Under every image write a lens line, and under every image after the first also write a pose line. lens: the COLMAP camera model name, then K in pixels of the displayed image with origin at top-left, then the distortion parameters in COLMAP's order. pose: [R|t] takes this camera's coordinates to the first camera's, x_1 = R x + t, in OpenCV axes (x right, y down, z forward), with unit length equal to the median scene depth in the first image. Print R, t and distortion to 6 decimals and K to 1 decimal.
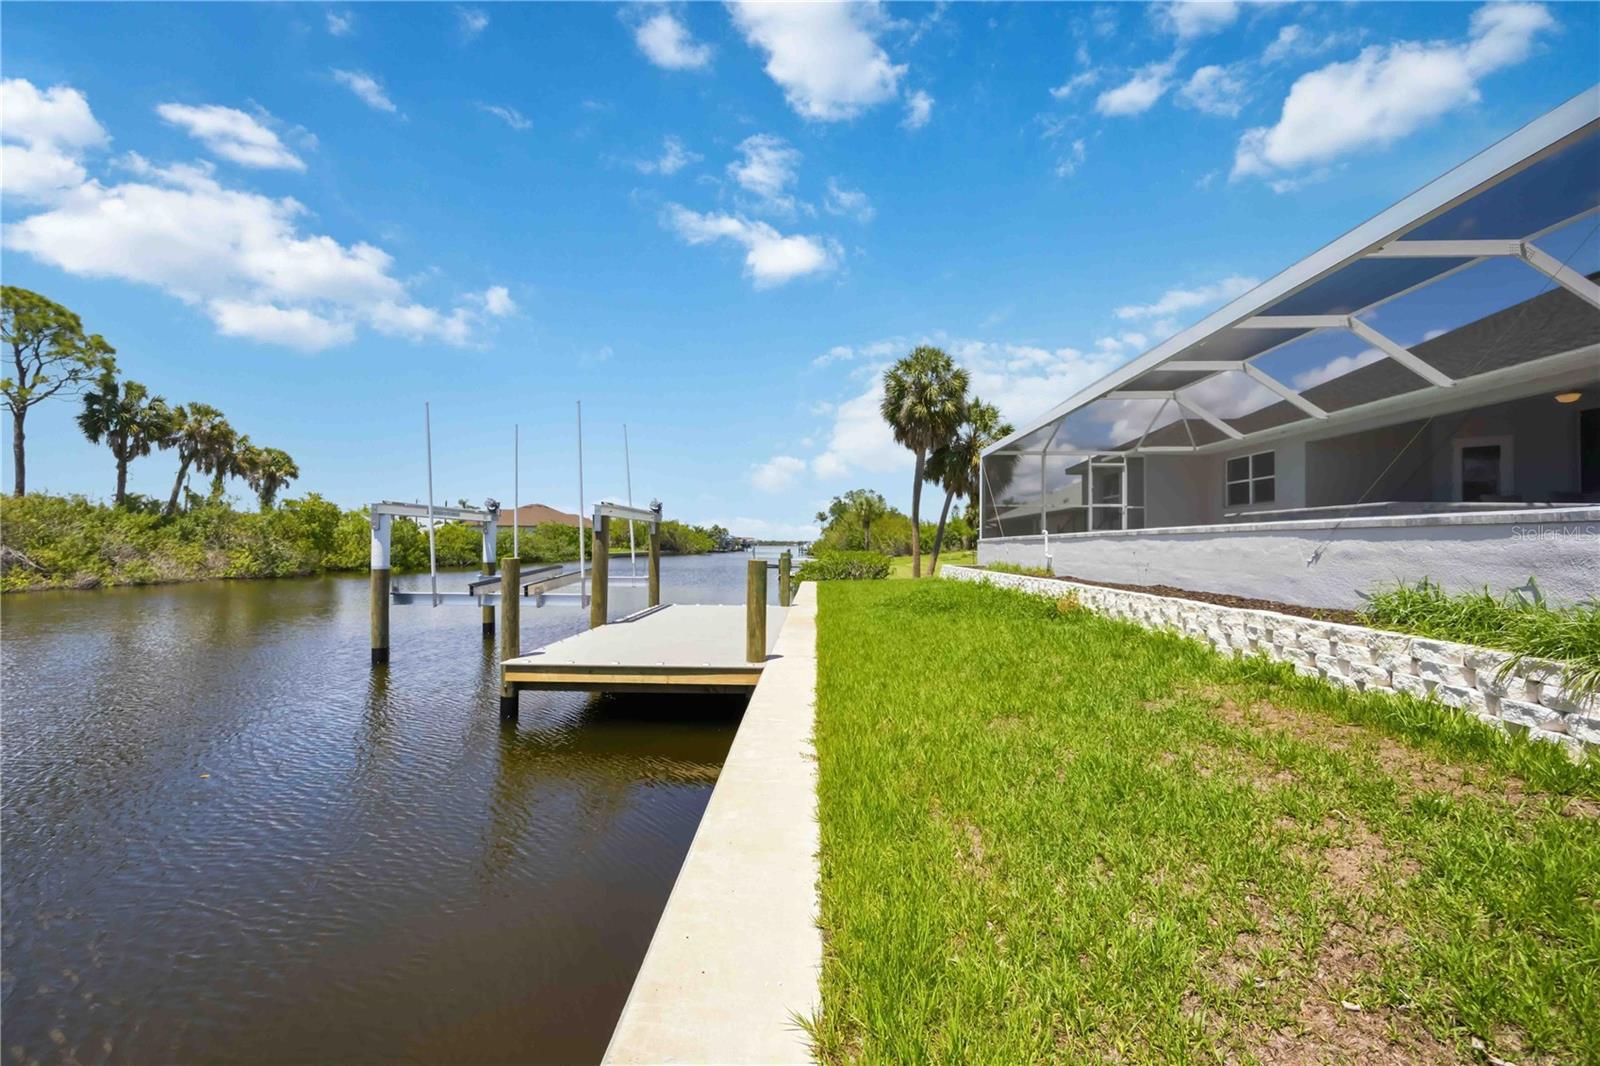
lens RADIAL K [[633.4, 0, 795.0], [0, 633.4, 538.8], [0, 0, 1]] dist [-0.002254, -0.000359]
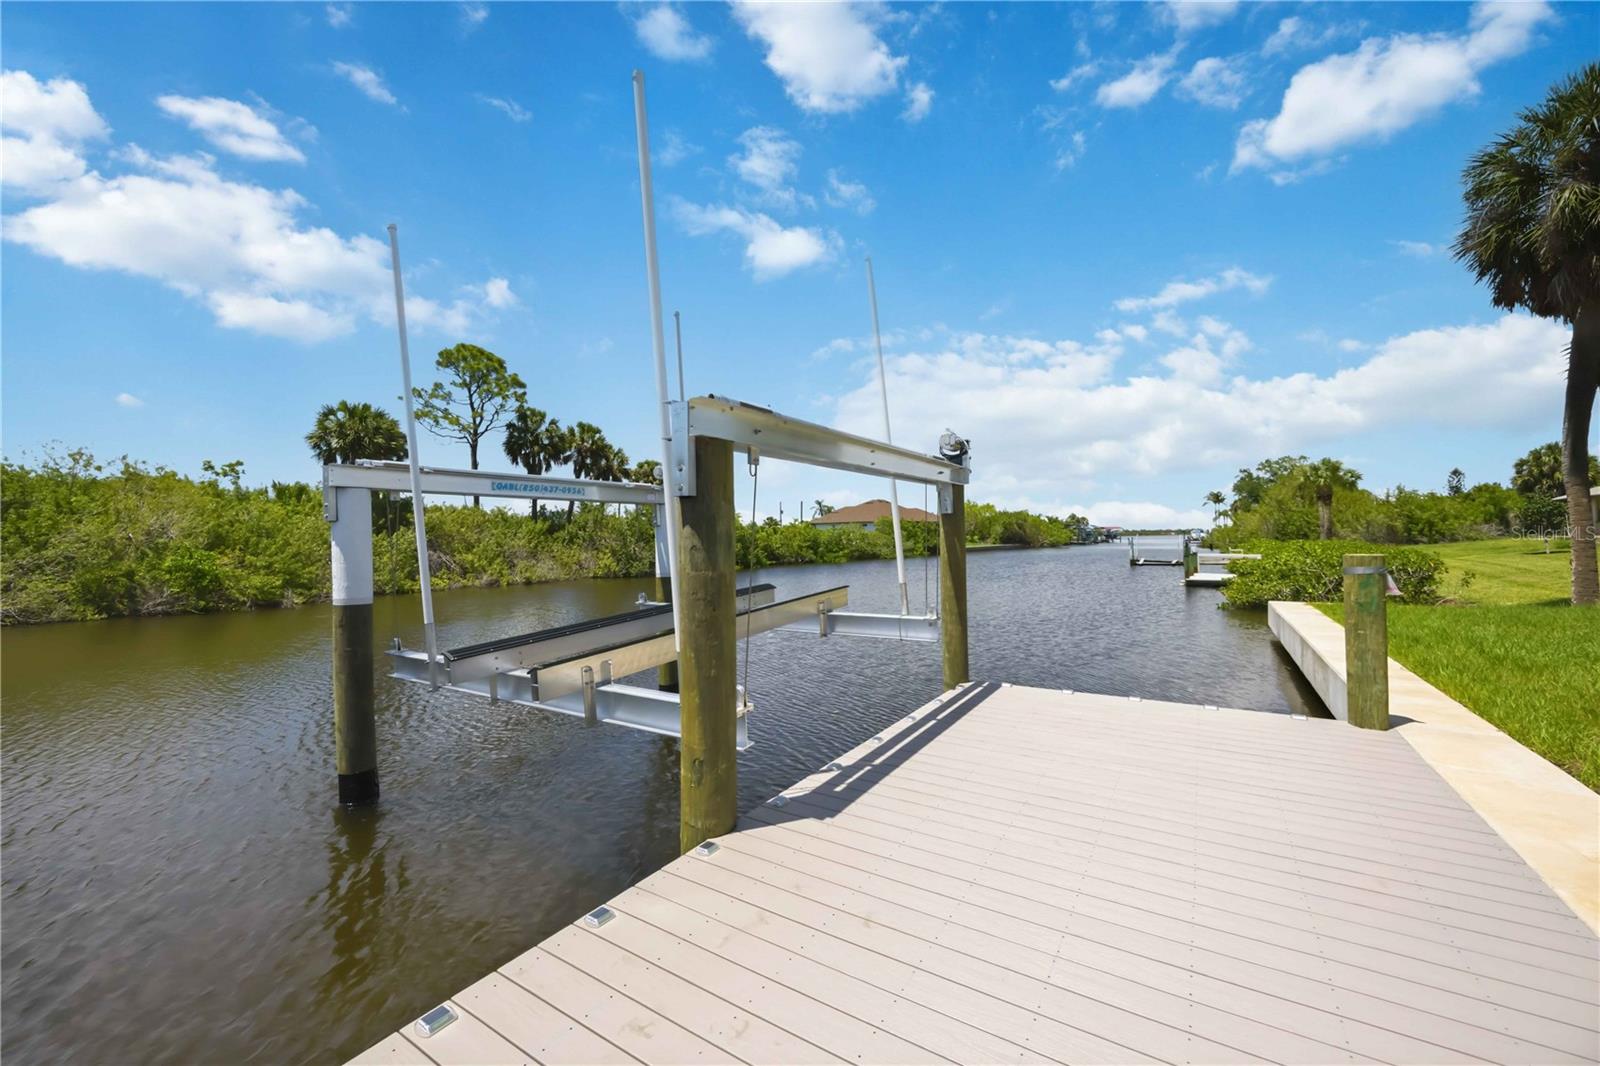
lens RADIAL K [[633.4, 0, 795.0], [0, 633.4, 538.8], [0, 0, 1]] dist [-0.002254, -0.000359]
pose [[0.858901, -0.021599, -0.511686, -0.037575], [0.026858, 0.999635, 0.002886, 0.001636], [0.511437, -0.016222, 0.859168, 0.226284]]
